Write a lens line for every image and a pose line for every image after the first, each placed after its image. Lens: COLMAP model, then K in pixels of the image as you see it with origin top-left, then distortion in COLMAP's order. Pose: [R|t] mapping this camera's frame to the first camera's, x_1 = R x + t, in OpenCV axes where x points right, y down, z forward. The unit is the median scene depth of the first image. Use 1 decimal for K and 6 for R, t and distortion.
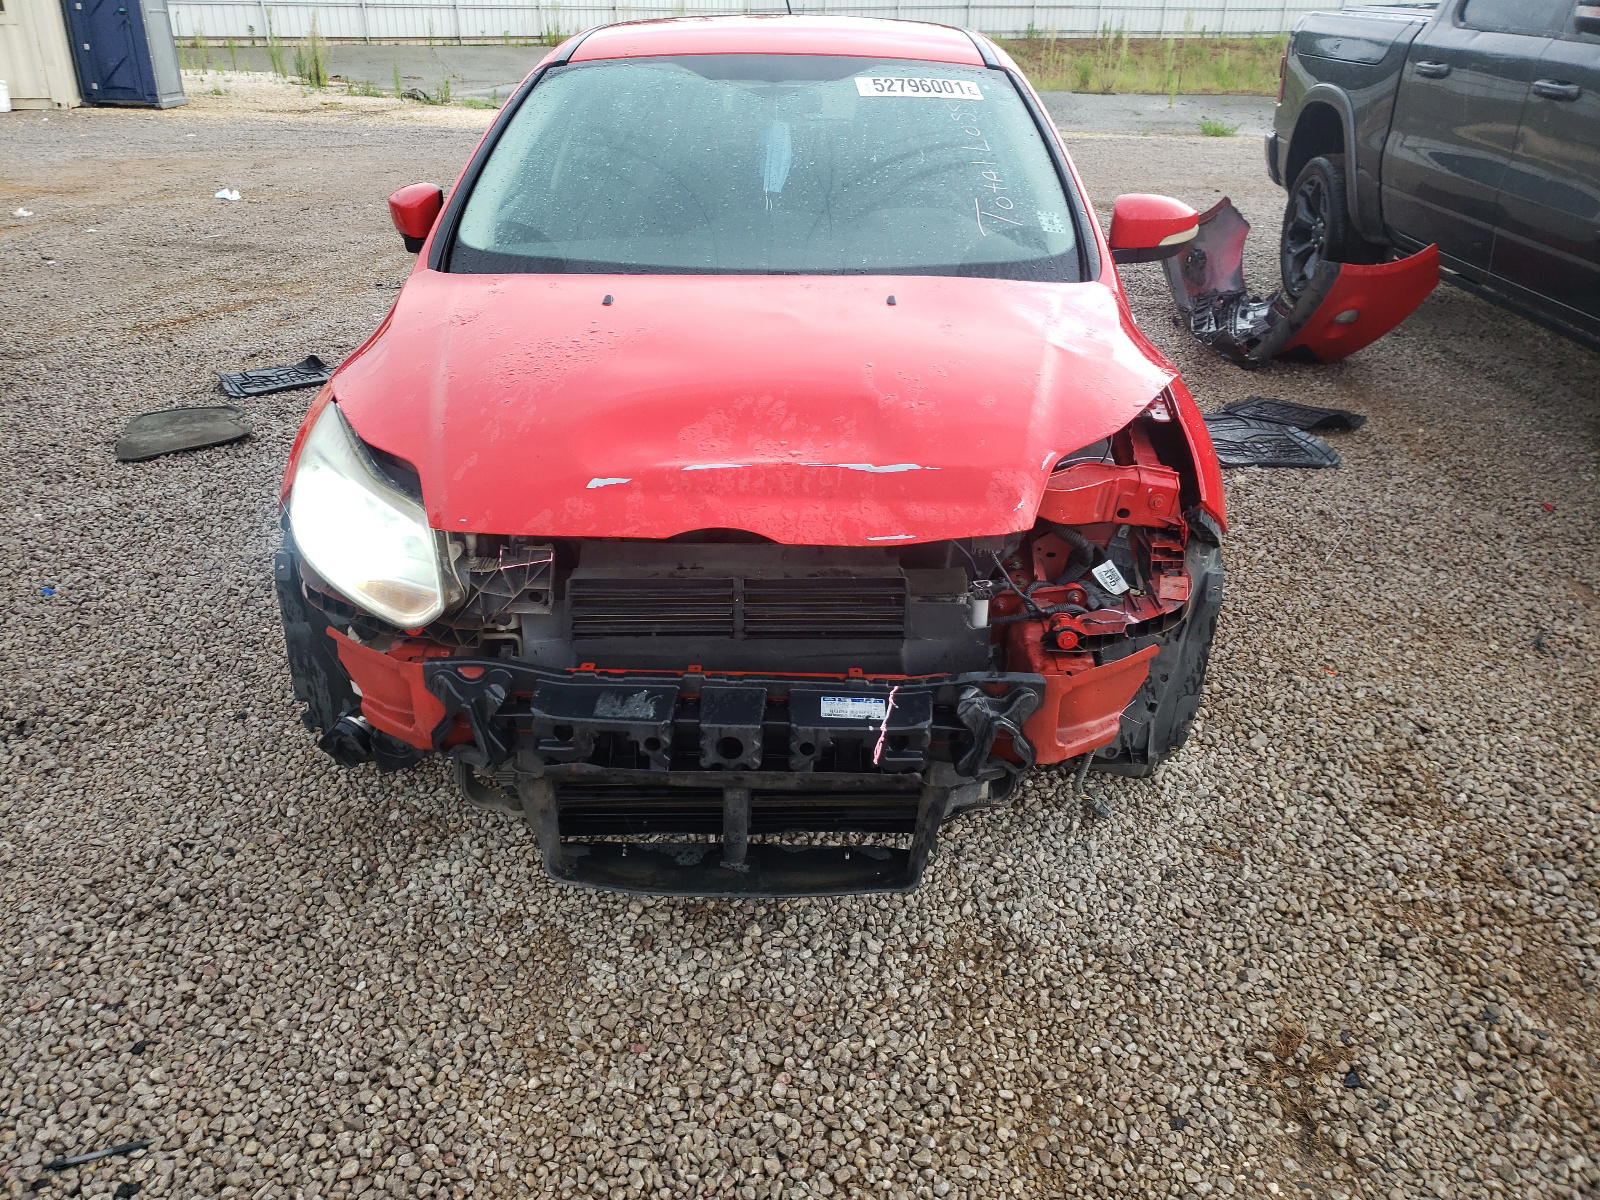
lens RADIAL K [[1168.8, 0, 800.0], [0, 1168.8, 600.0], [0, 0, 1]] dist [-0.004033, -0.000600]
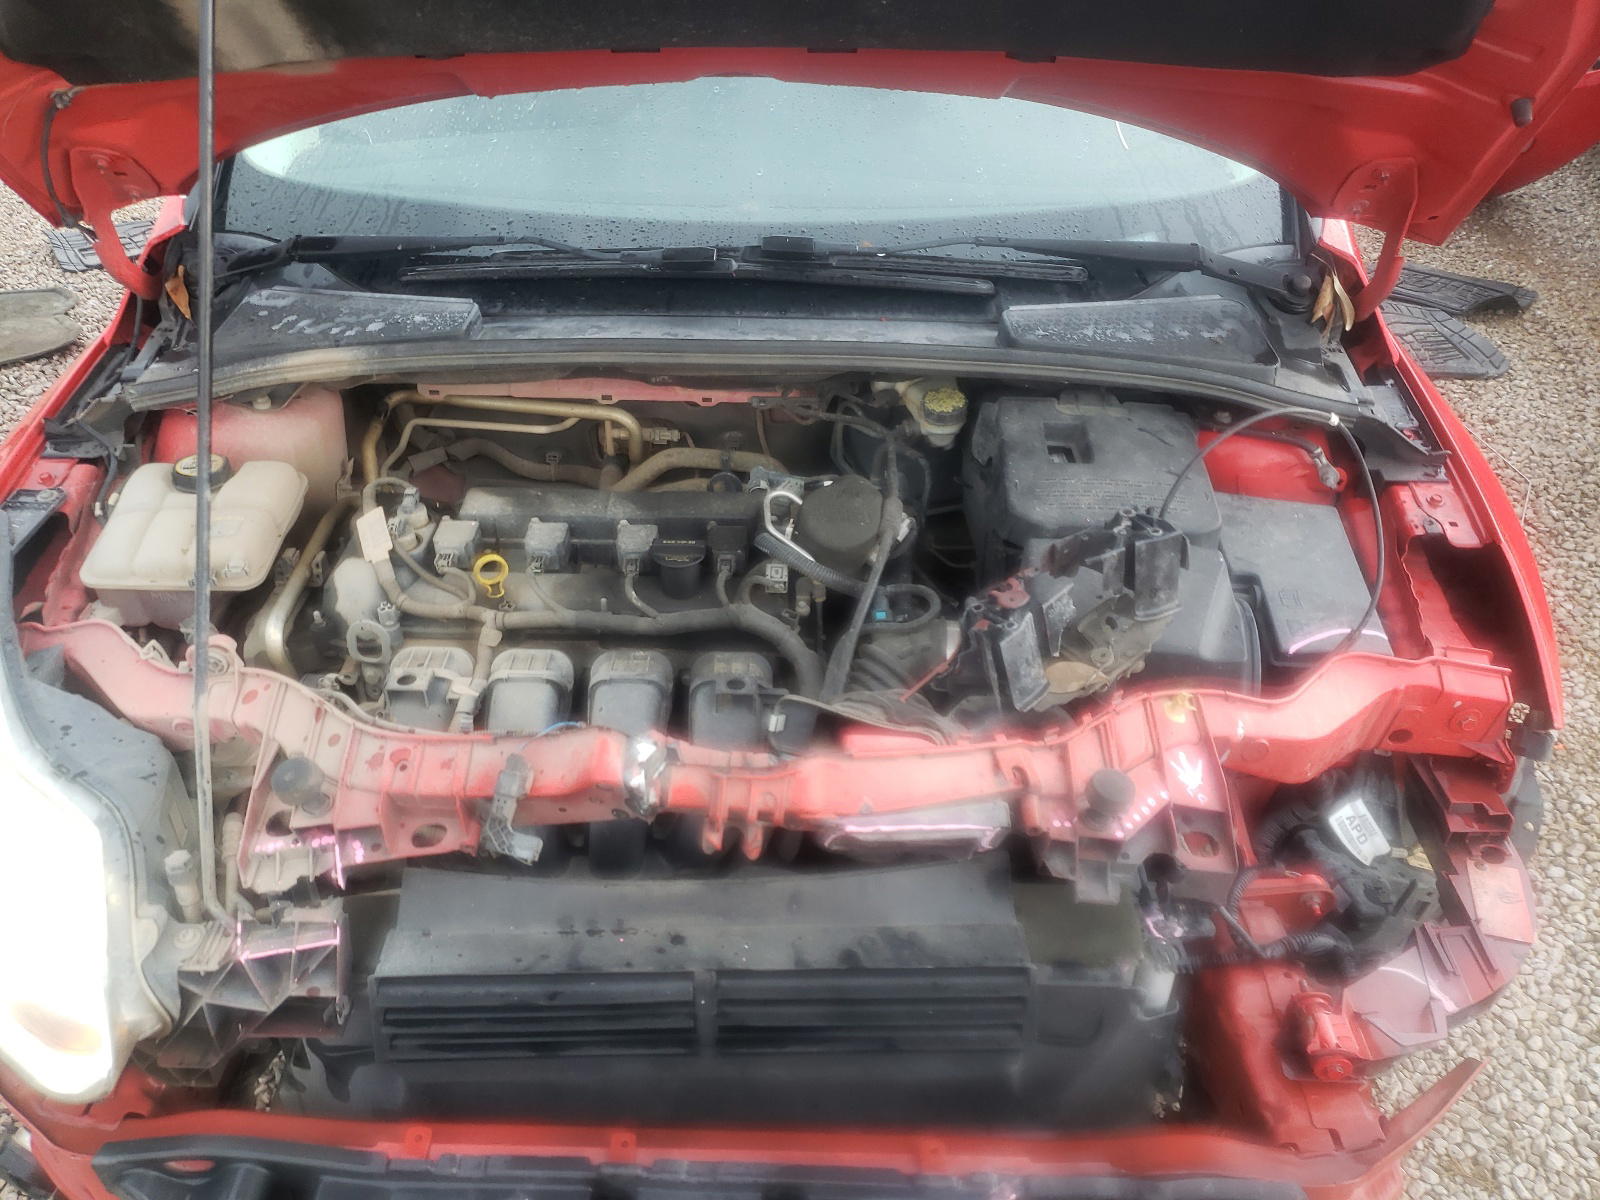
lens RADIAL K [[1168.8, 0, 800.0], [0, 1168.8, 600.0], [0, 0, 1]] dist [-0.004033, -0.000600]
pose [[0.999988, -0.004893, -0.000256, -0.007242], [0.004851, 0.981399, 0.191916, -0.221616], [-0.000688, -0.191915, 0.981411, 0.422336]]
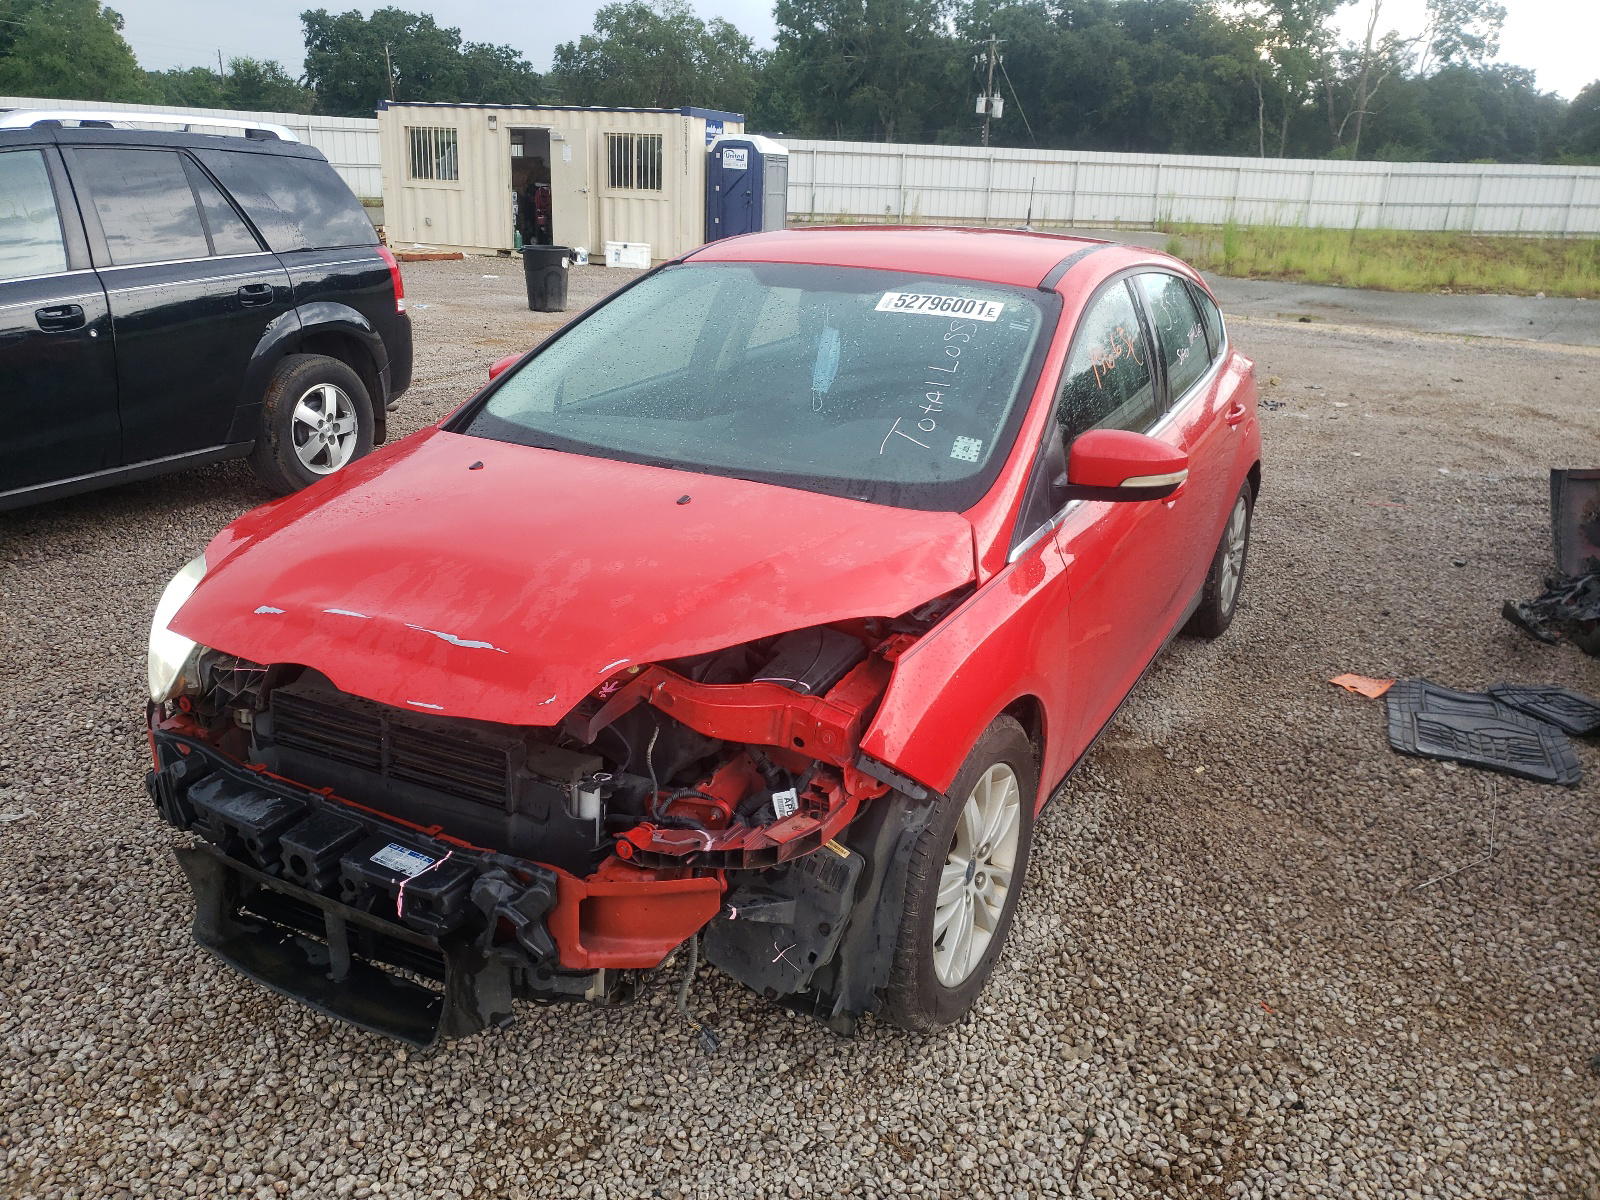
lens RADIAL K [[1168.8, 0, 800.0], [0, 1168.8, 600.0], [0, 0, 1]] dist [-0.004033, -0.000600]
pose [[0.914906, 0.172054, -0.365164, 0.549417], [-0.221617, 0.970183, -0.098134, -0.084581], [0.337391, 0.170710, 0.925757, 0.078701]]
